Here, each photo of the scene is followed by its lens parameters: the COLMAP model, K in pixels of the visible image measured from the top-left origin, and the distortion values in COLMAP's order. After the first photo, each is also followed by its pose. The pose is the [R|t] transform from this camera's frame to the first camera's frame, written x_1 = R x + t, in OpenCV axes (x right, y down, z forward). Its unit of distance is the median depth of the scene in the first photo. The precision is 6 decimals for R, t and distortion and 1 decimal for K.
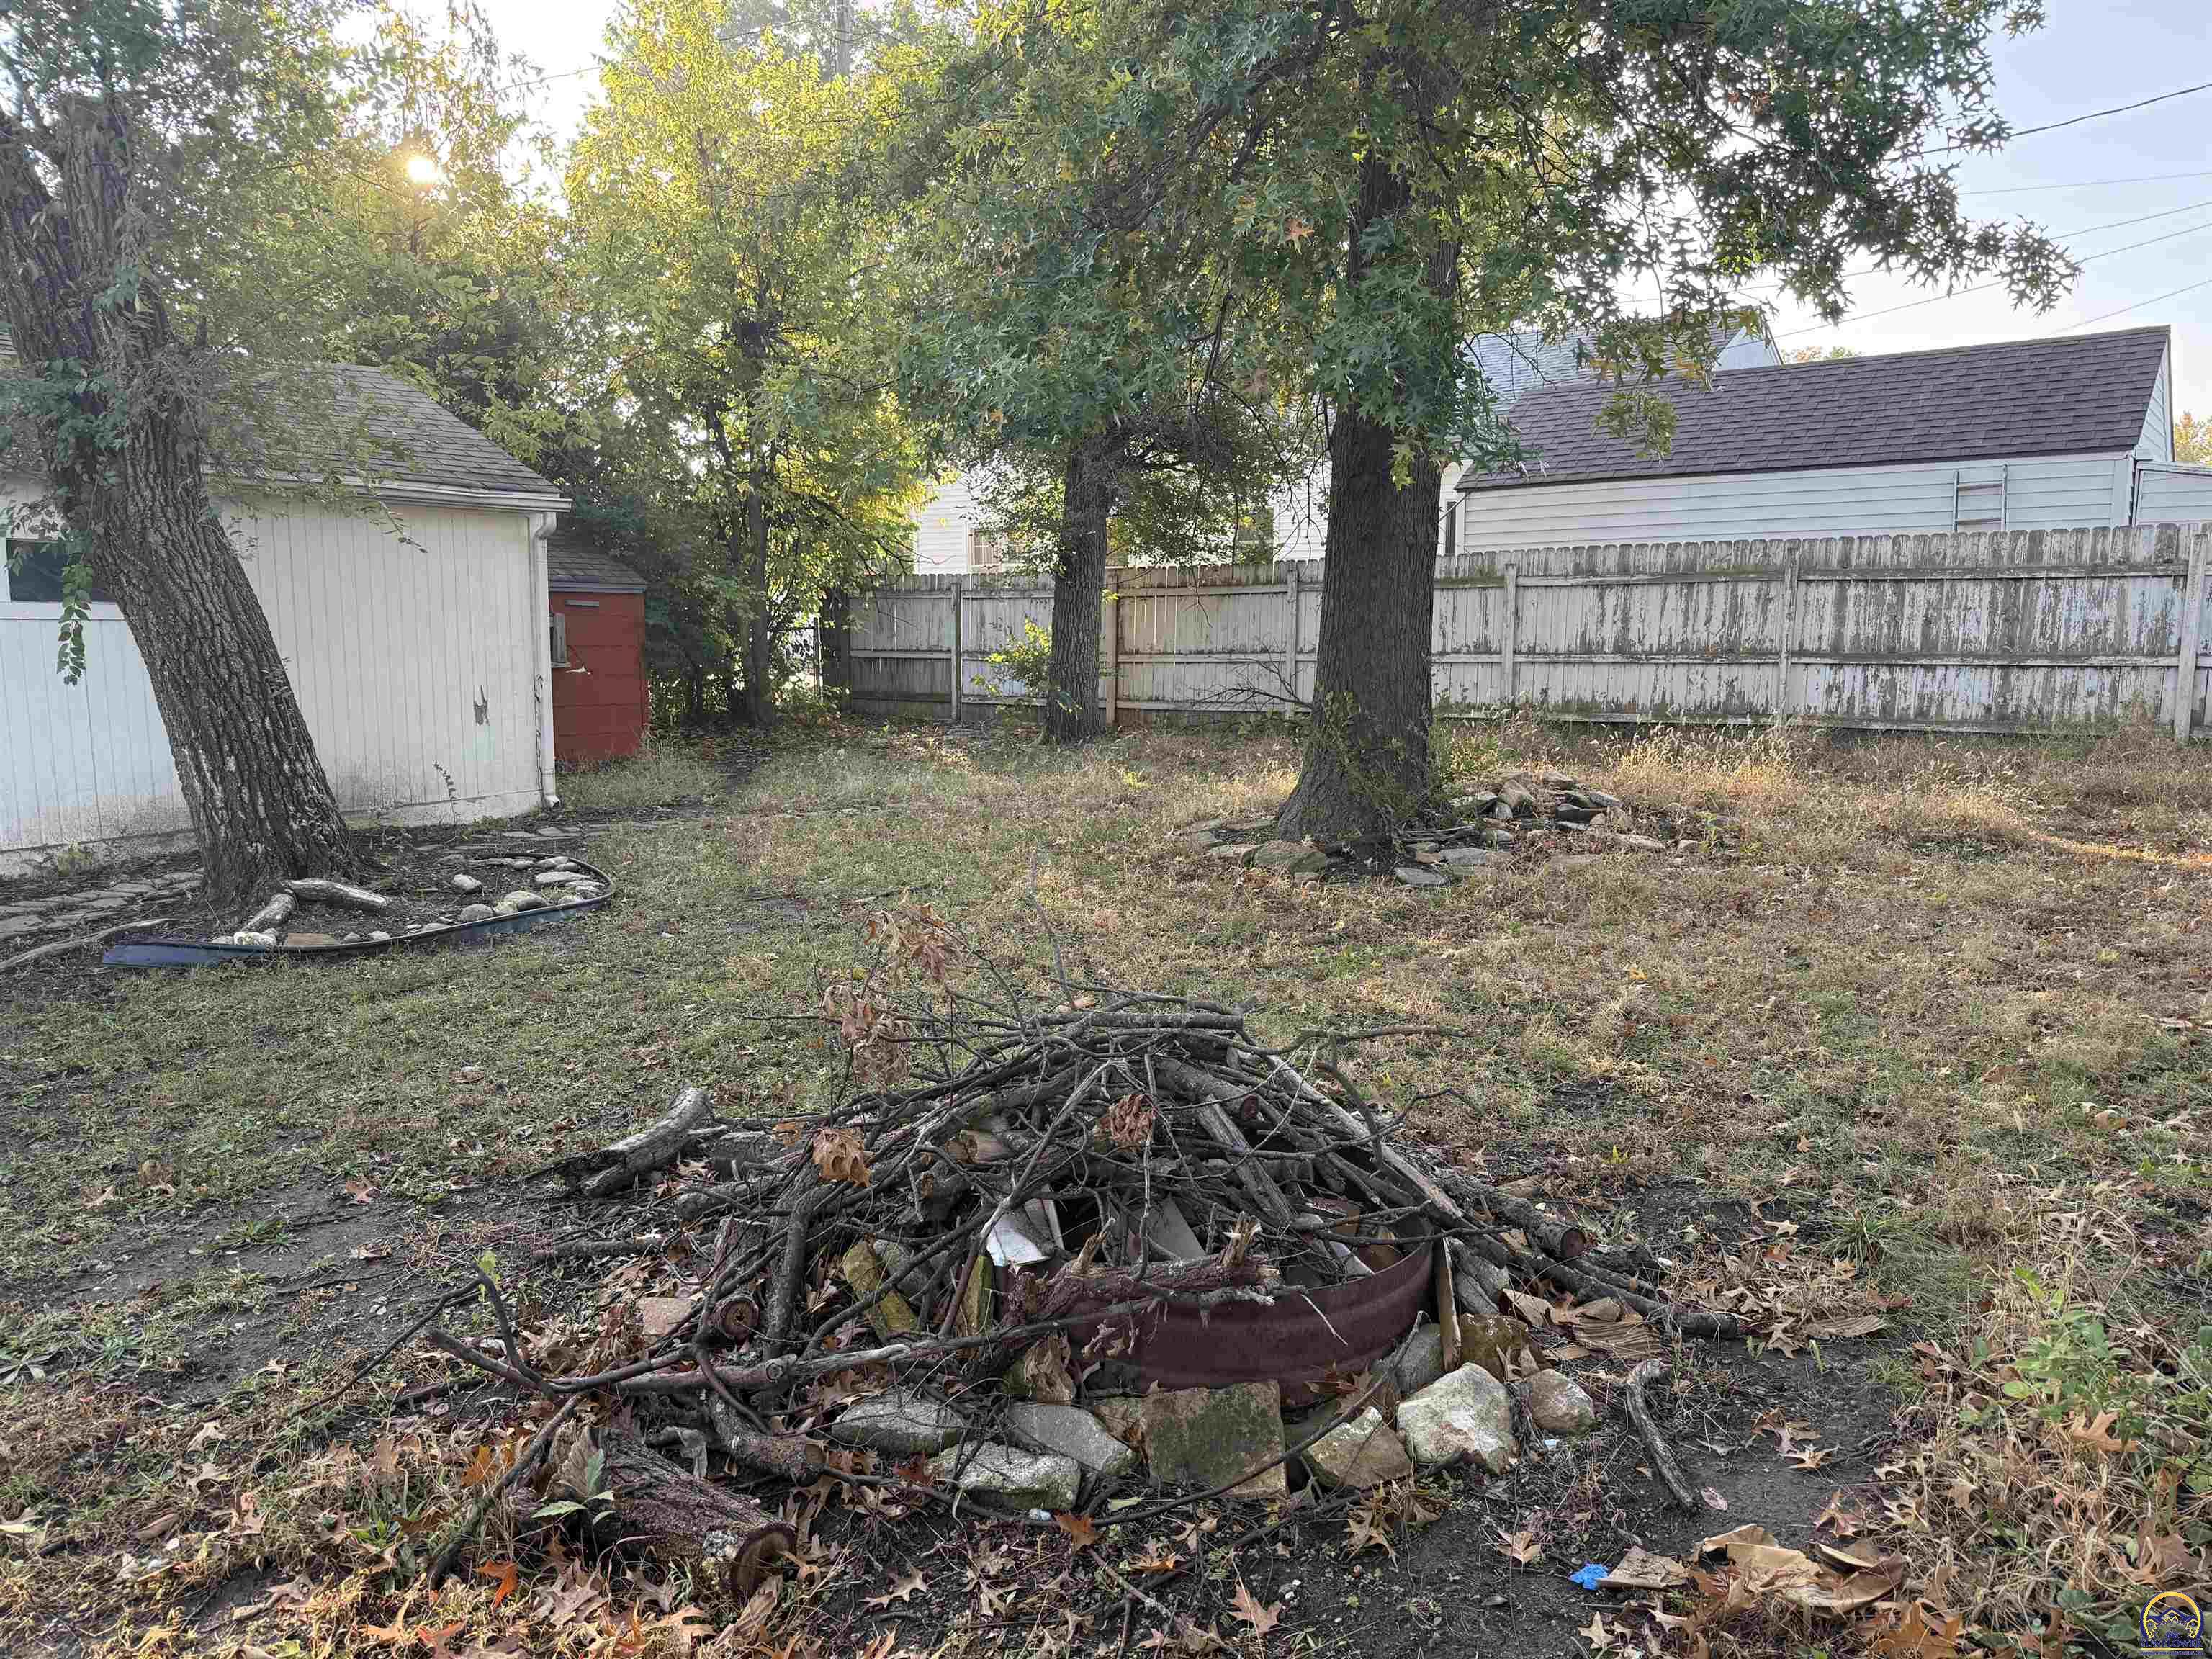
lens RADIAL K [[1566.3, 0, 1112.5], [0, 1566.3, 830.1], [0, 0, 1]] dist [-0.000984, -0.001423]
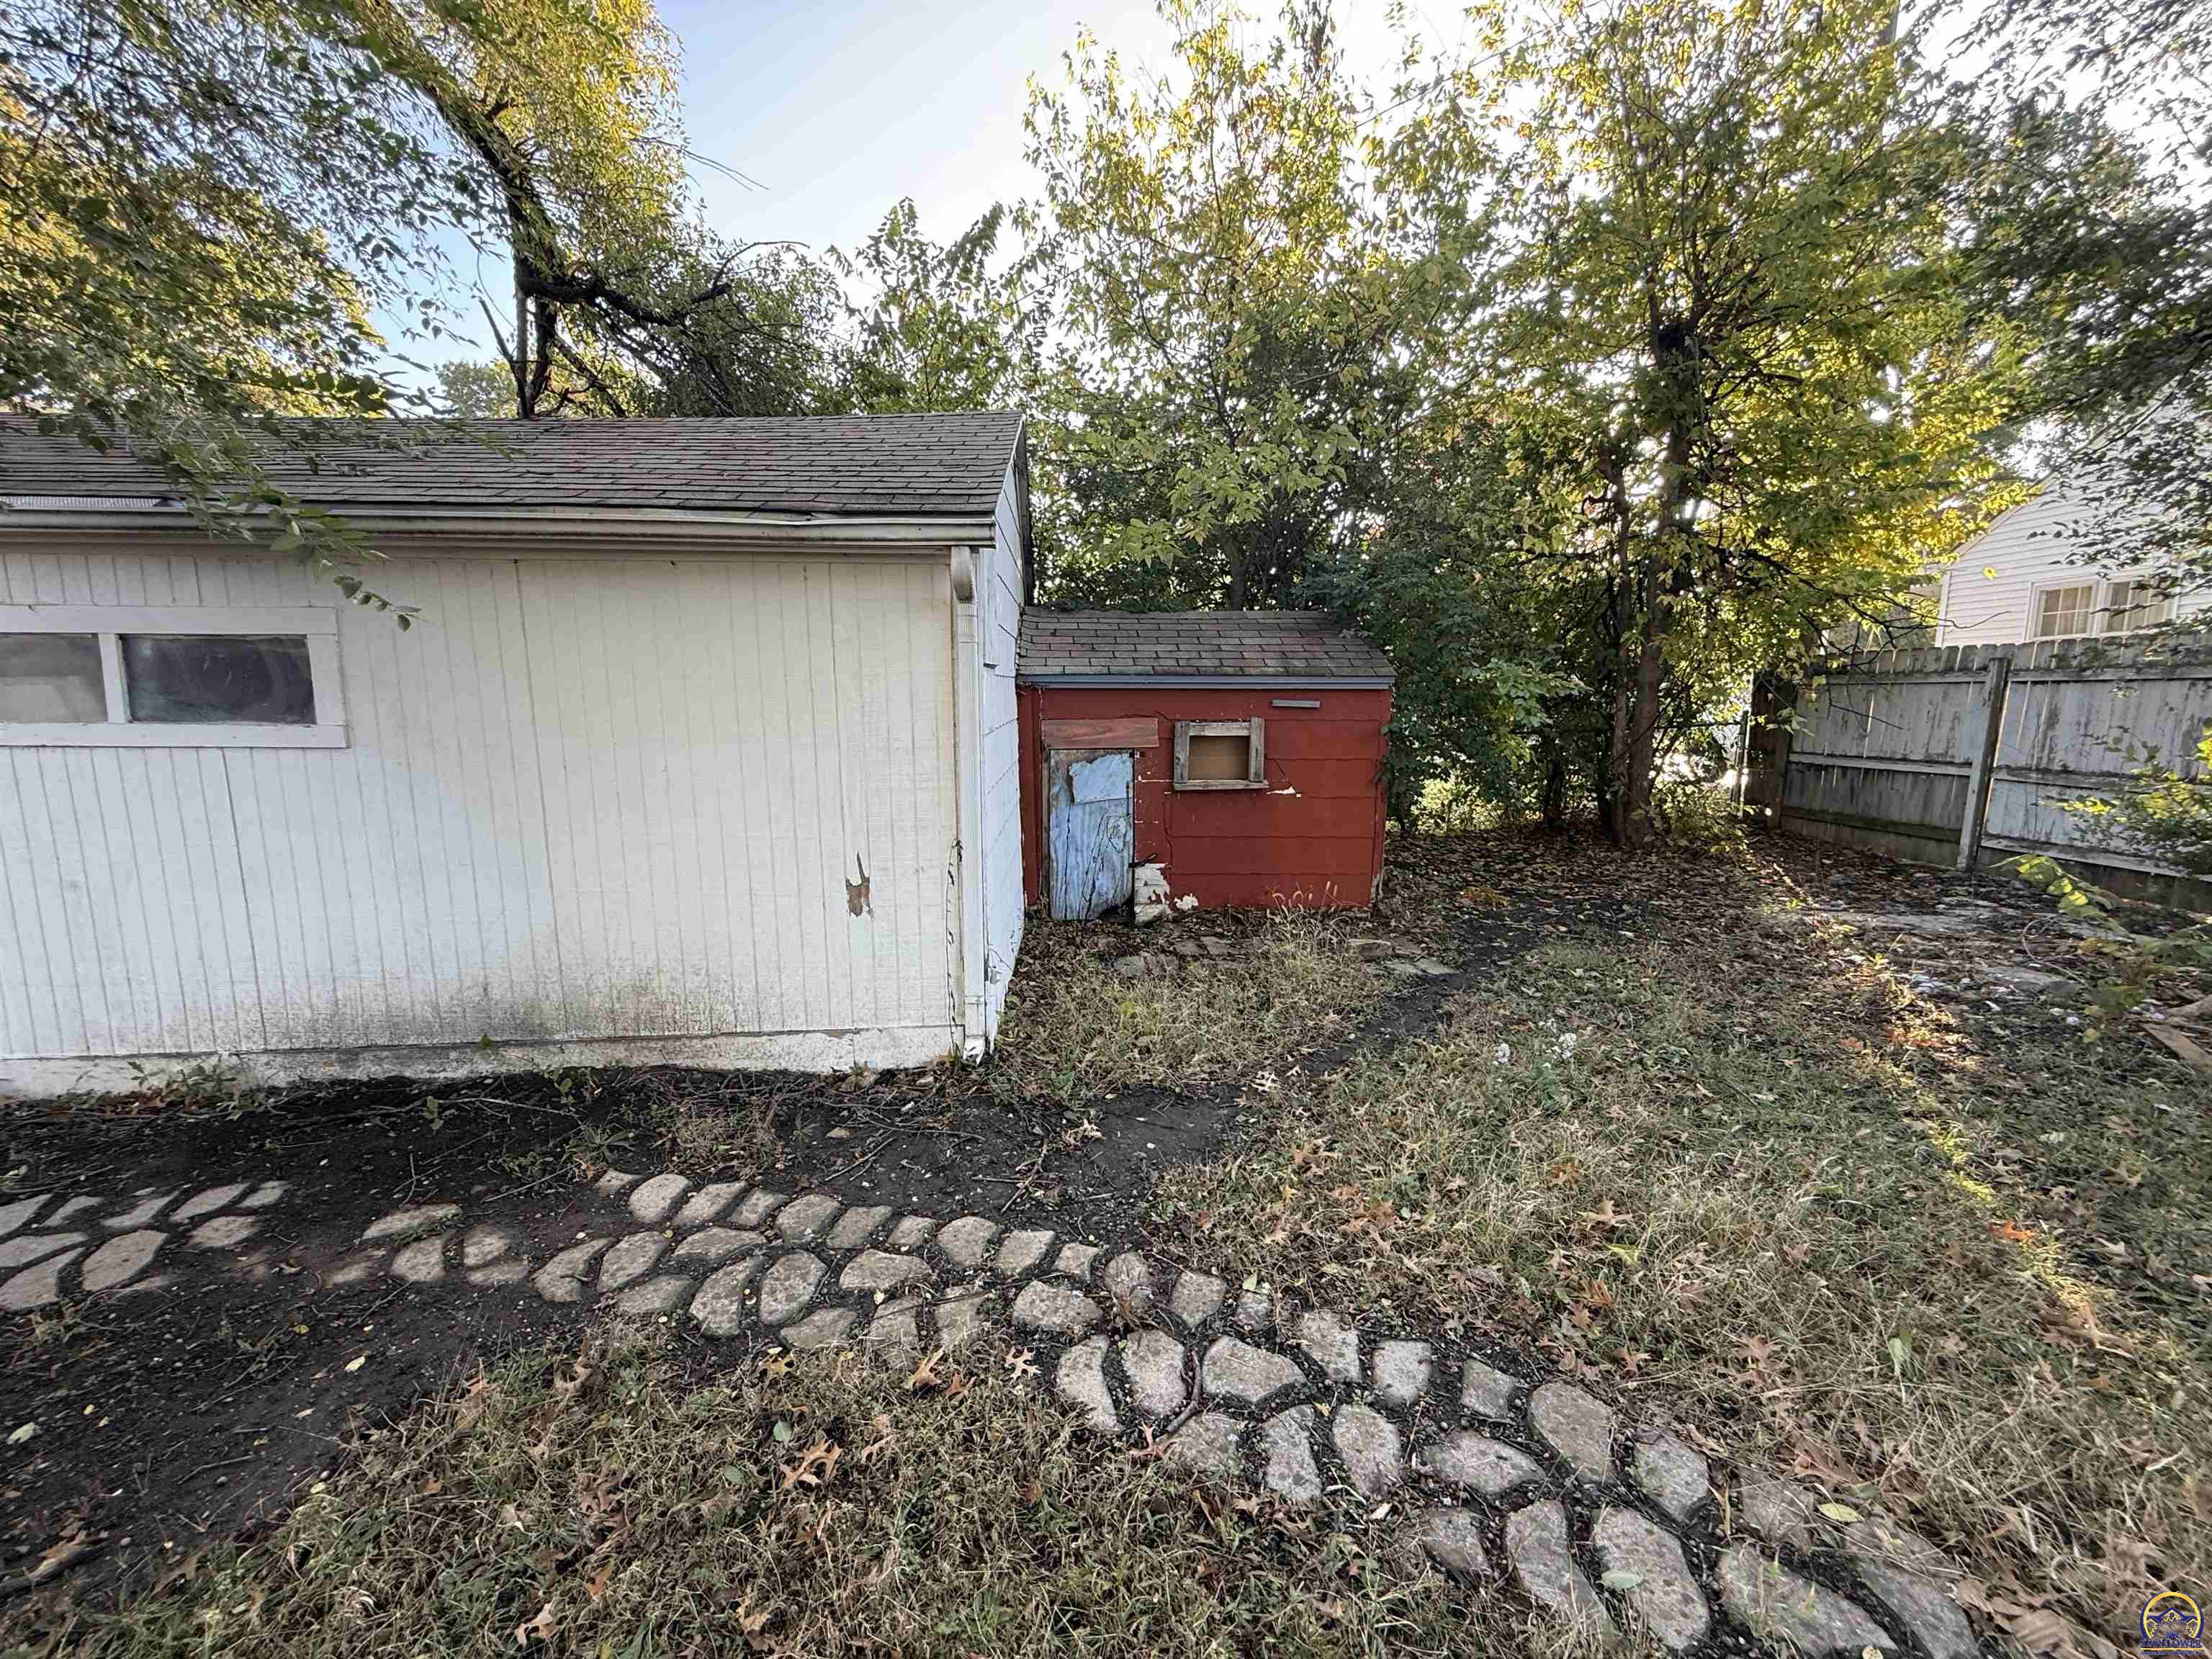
lens RADIAL K [[887.0, 0, 1102.4], [0, 887.0, 826.8], [0, 0, 1]] dist [0.009883, 0.000053]
pose [[0.638636, 0.107846, -0.761914, -0.055793], [-0.097356, 0.993498, 0.059021, -0.087966], [0.763325, 0.036484, 0.644984, 0.568532]]
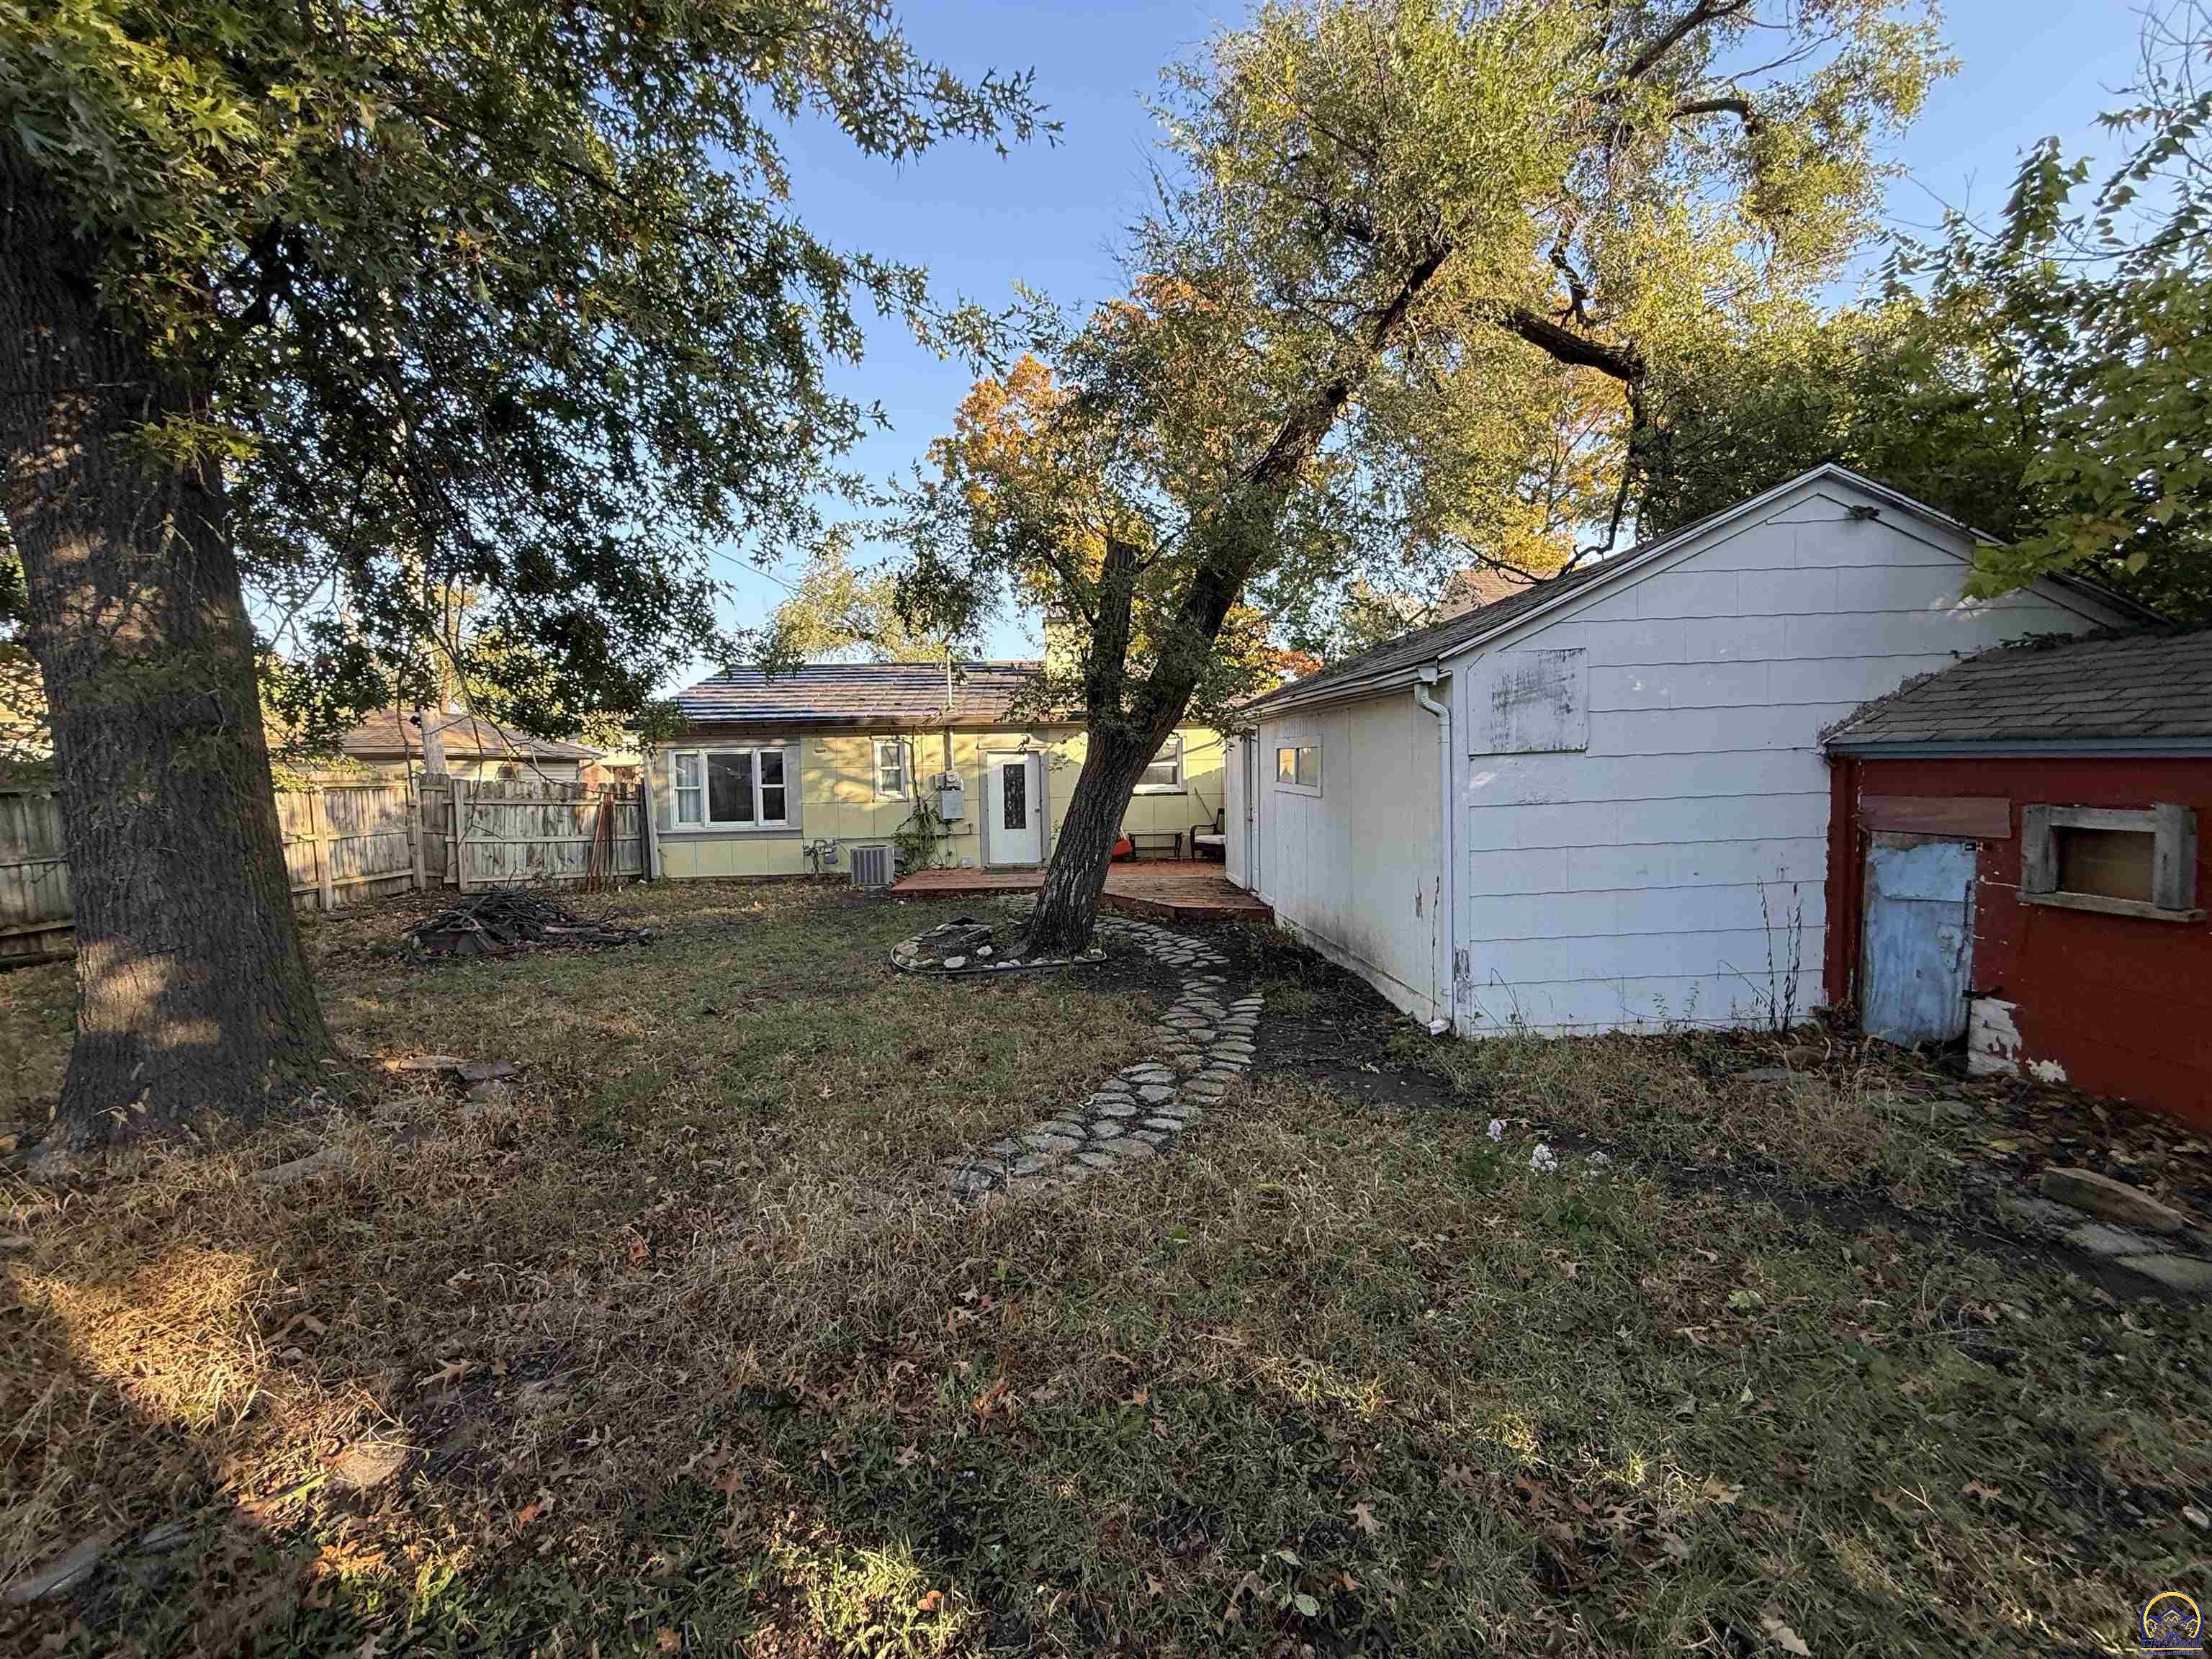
lens RADIAL K [[887.0, 0, 1106.8], [0, 887.0, 824.3], [0, 0, 1]] dist [0.009883, 0.000053]
pose [[-0.770166, 0.057167, -0.635277, 0.047876], [-0.059800, 0.985117, 0.161146, -0.130813], [0.635034, 0.162099, -0.755285, 0.840804]]
